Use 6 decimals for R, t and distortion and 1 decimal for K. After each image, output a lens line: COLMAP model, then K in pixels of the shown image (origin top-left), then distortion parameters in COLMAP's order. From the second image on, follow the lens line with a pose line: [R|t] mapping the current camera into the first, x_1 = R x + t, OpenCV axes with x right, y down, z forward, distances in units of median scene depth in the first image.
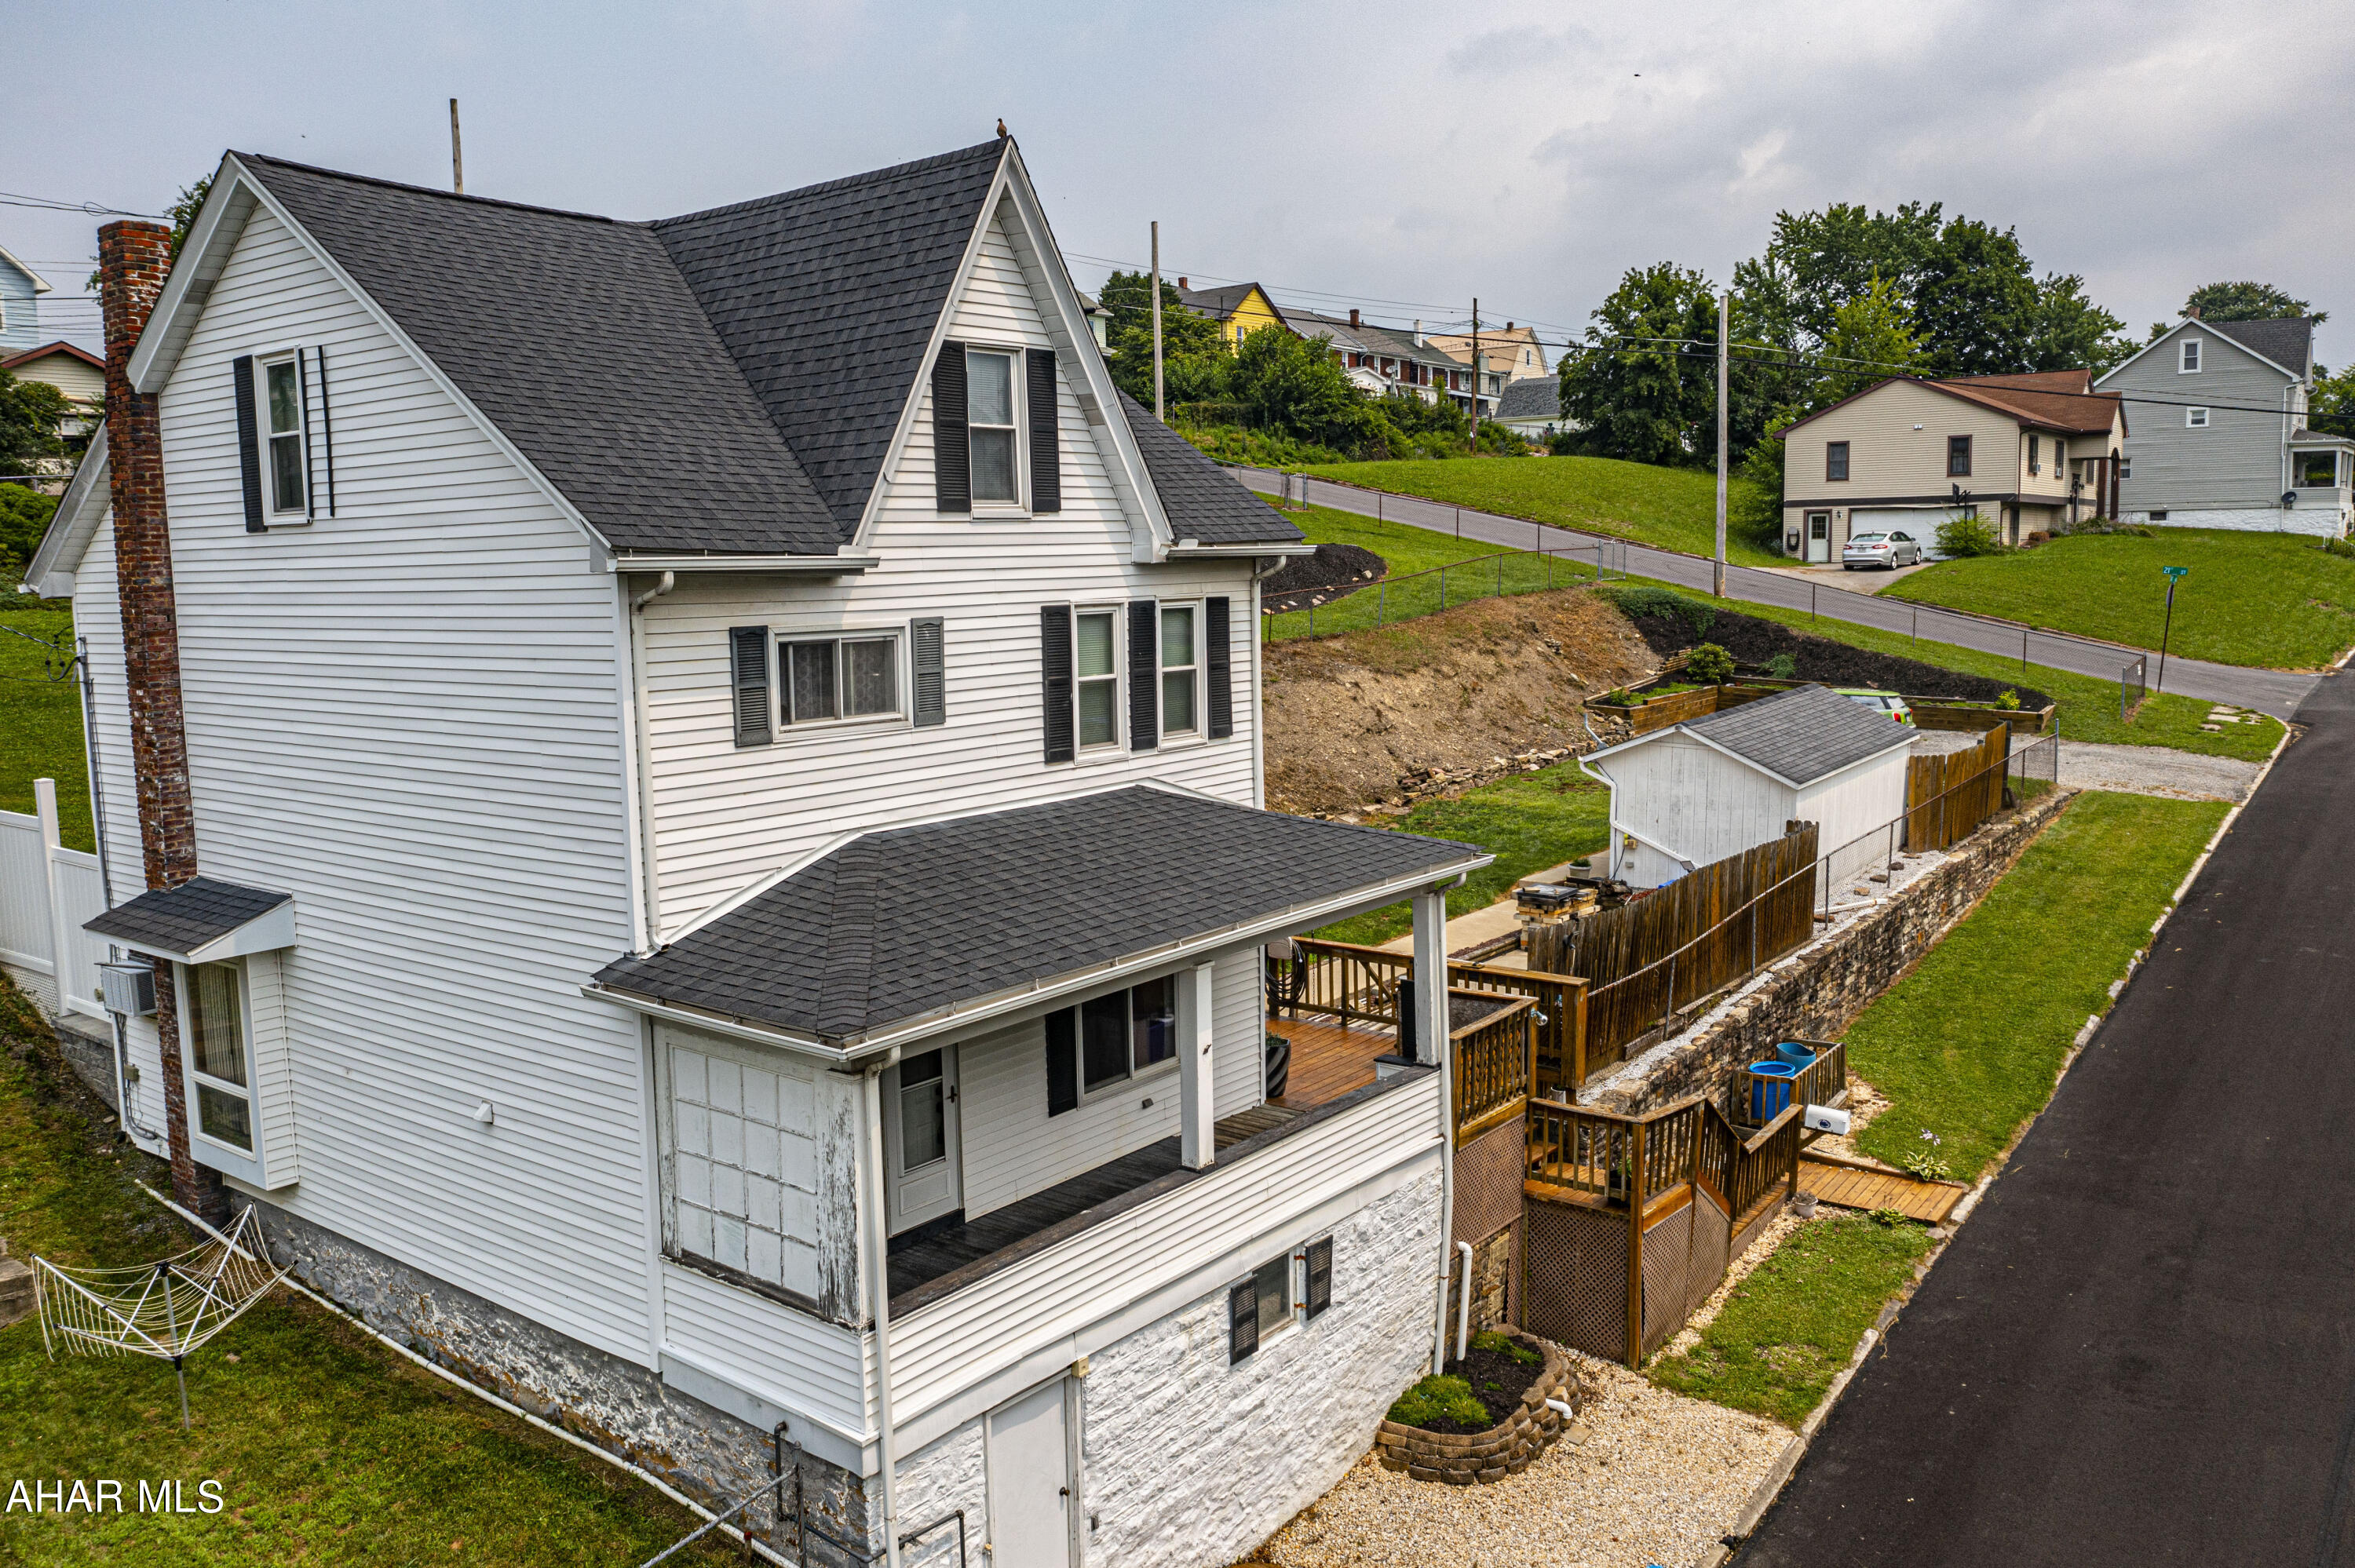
lens RADIAL K [[1827.6, 0, 1178.4], [0, 1827.6, 784.5], [0, 0, 1]] dist [-0.029664, 0.000730]
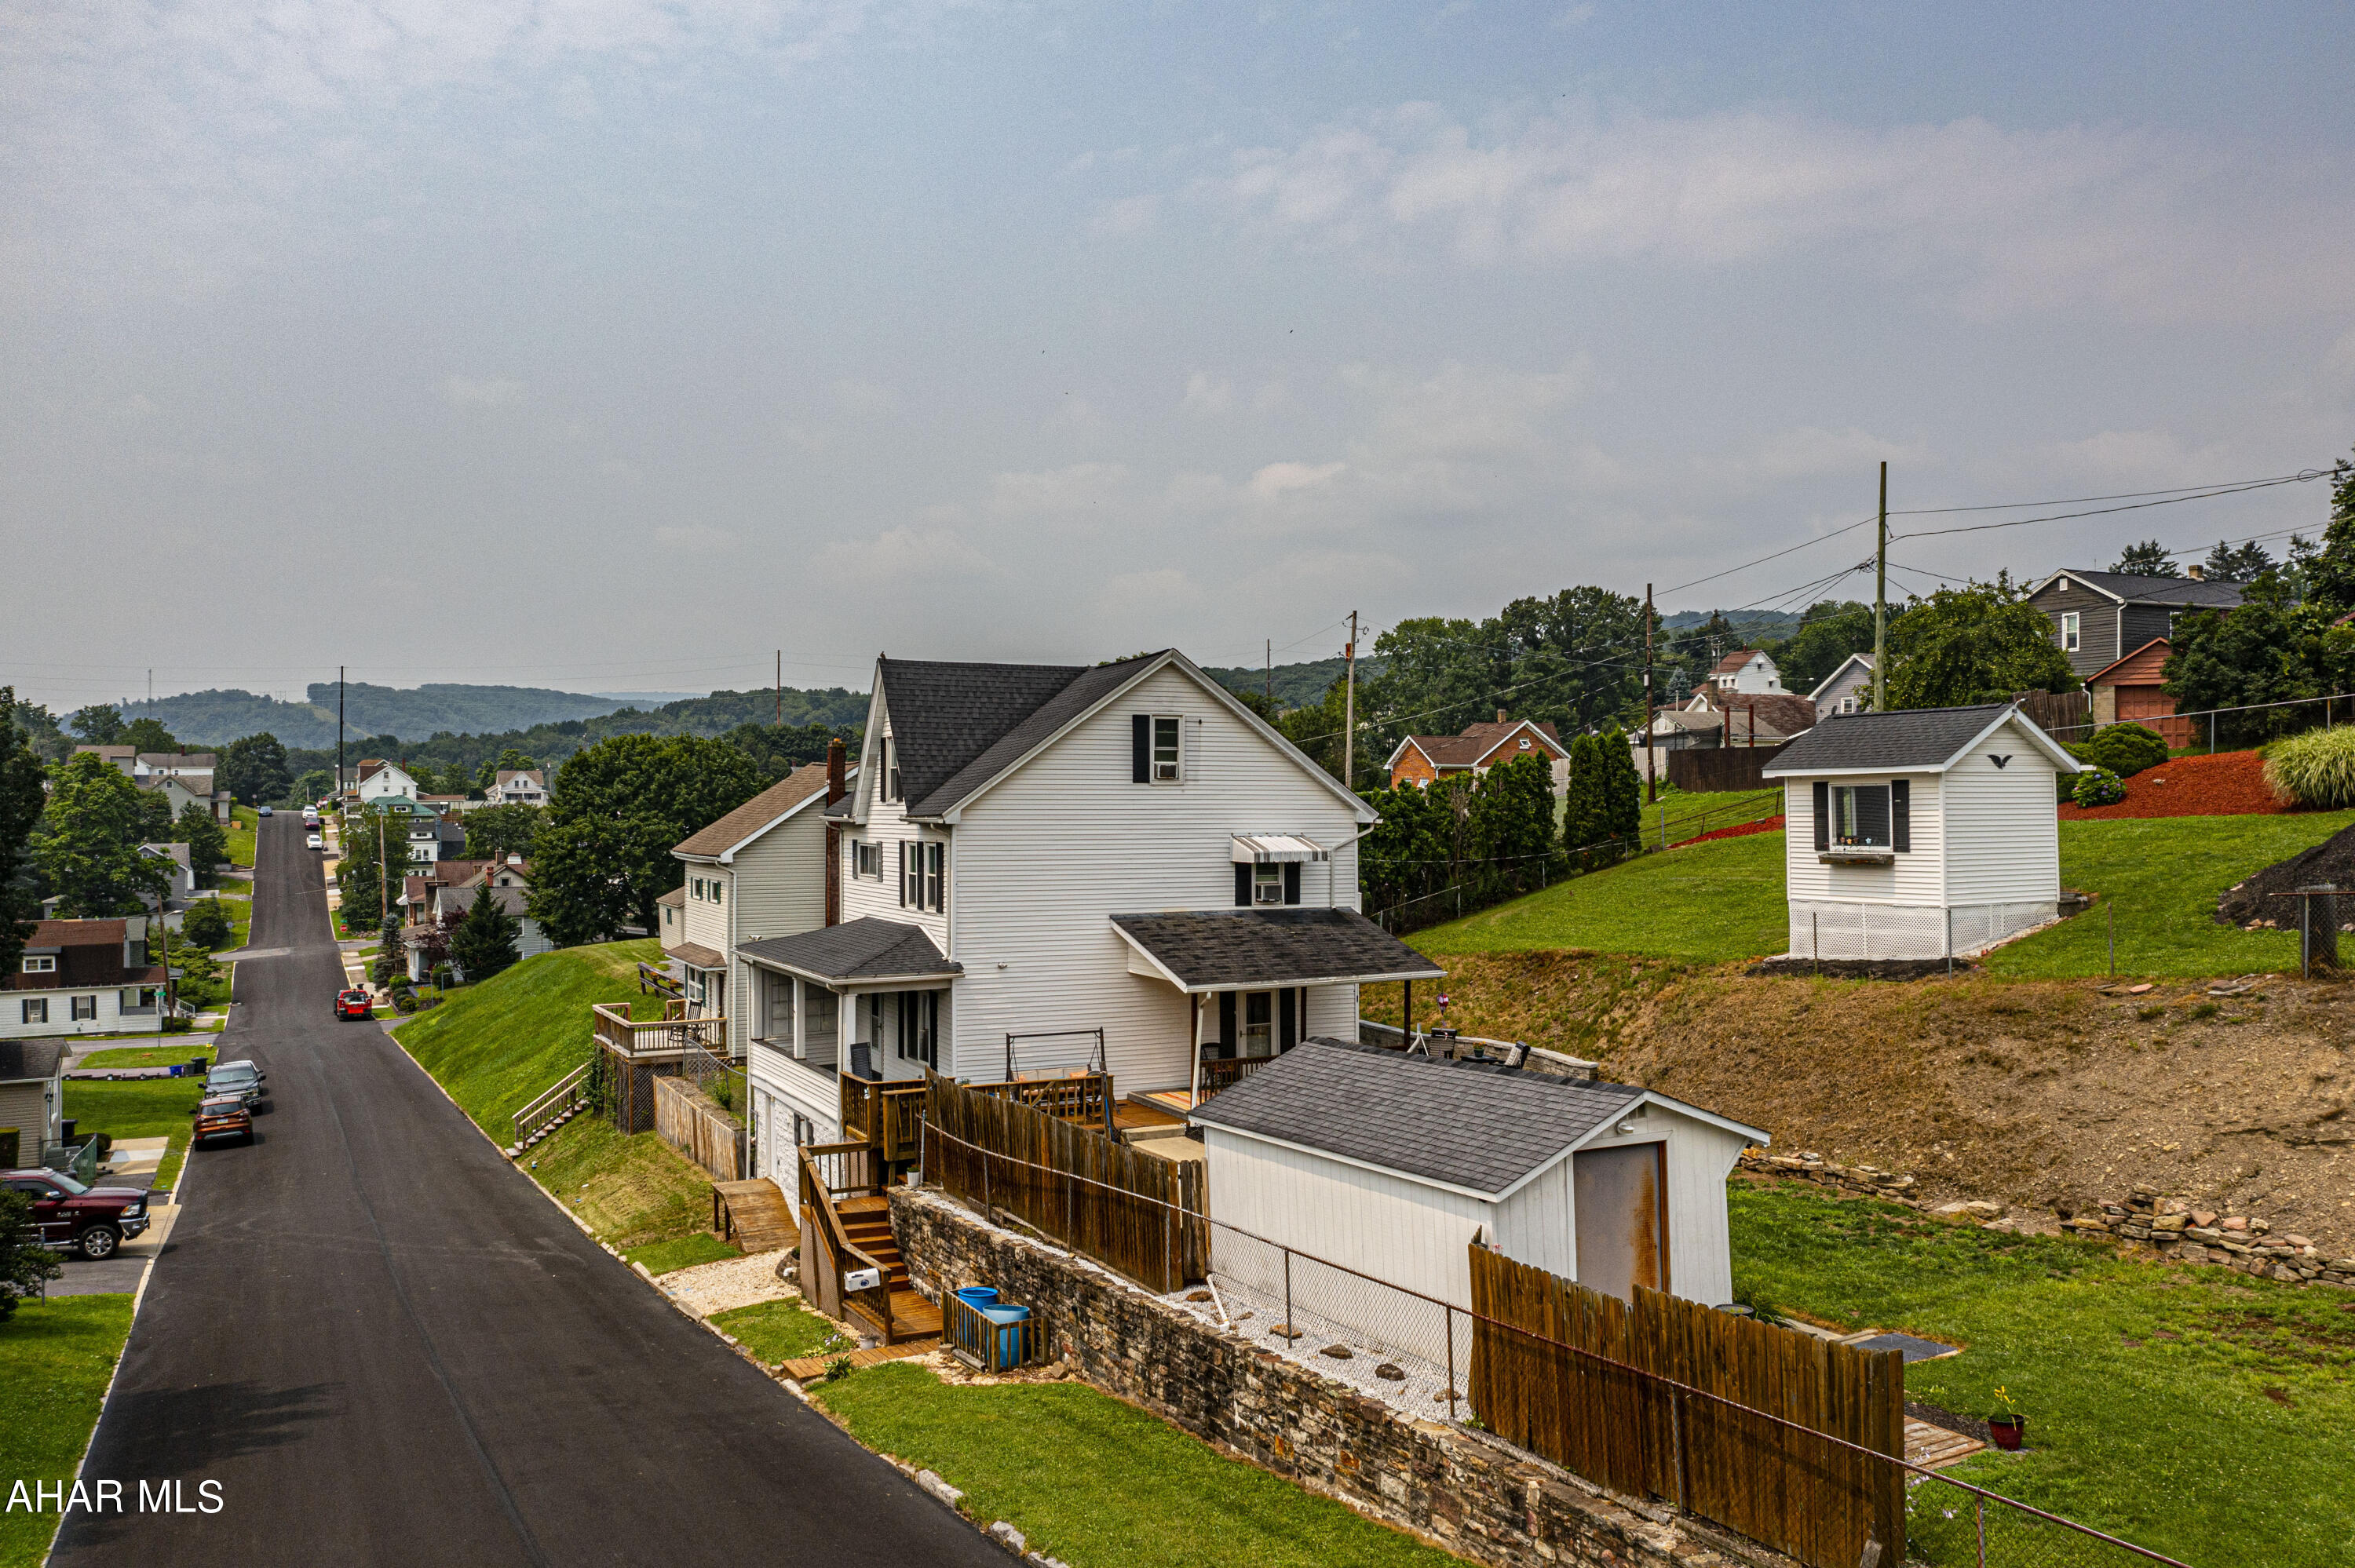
lens RADIAL K [[1827.6, 0, 1167.8], [0, 1827.6, 788.0], [0, 0, 1]] dist [-0.029664, 0.000730]
pose [[-0.436819, 0.018630, -0.899356, 1.924211], [-0.095971, 0.993114, 0.067186, -0.359937], [0.894415, 0.115660, -0.432024, 2.338099]]
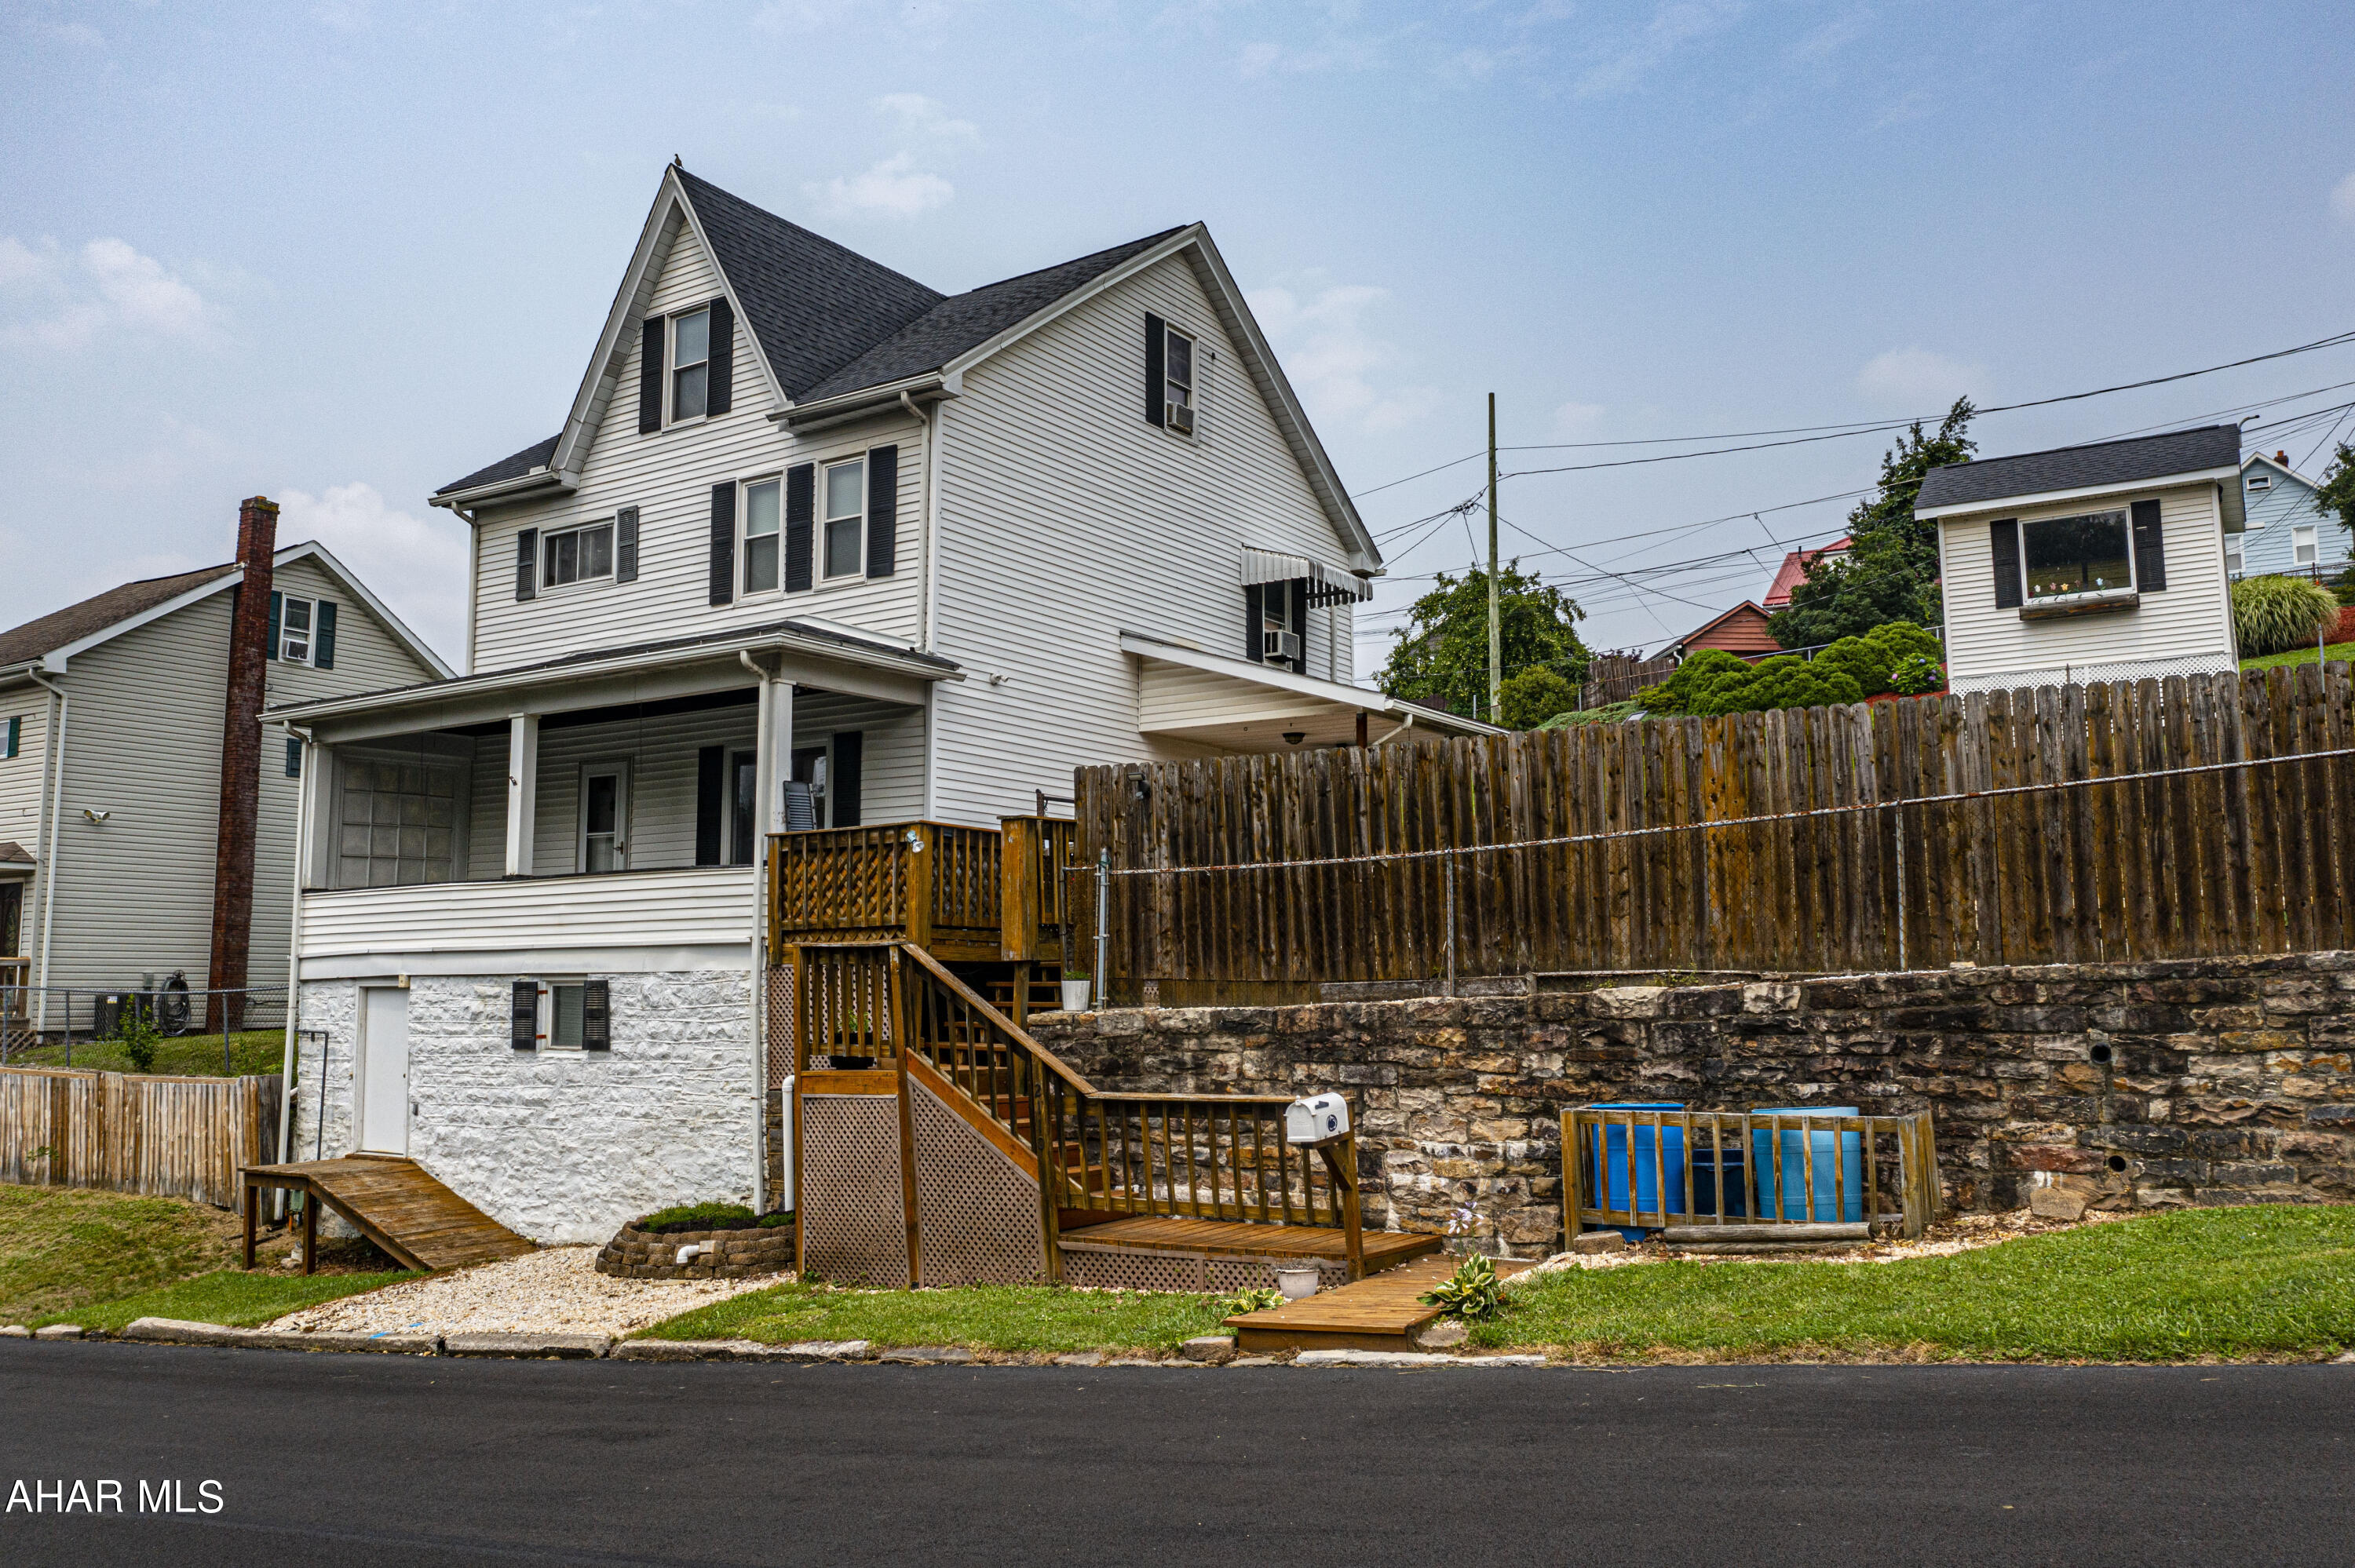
lens RADIAL K [[1827.6, 0, 1165.9], [0, 1827.6, 792.4], [0, 0, 1]] dist [-0.029664, 0.000730]
pose [[0.084782, -0.086939, -0.992599, 1.212368], [-0.119476, 0.988112, -0.096751, 0.203317], [0.989211, 0.126794, 0.073387, 1.246852]]
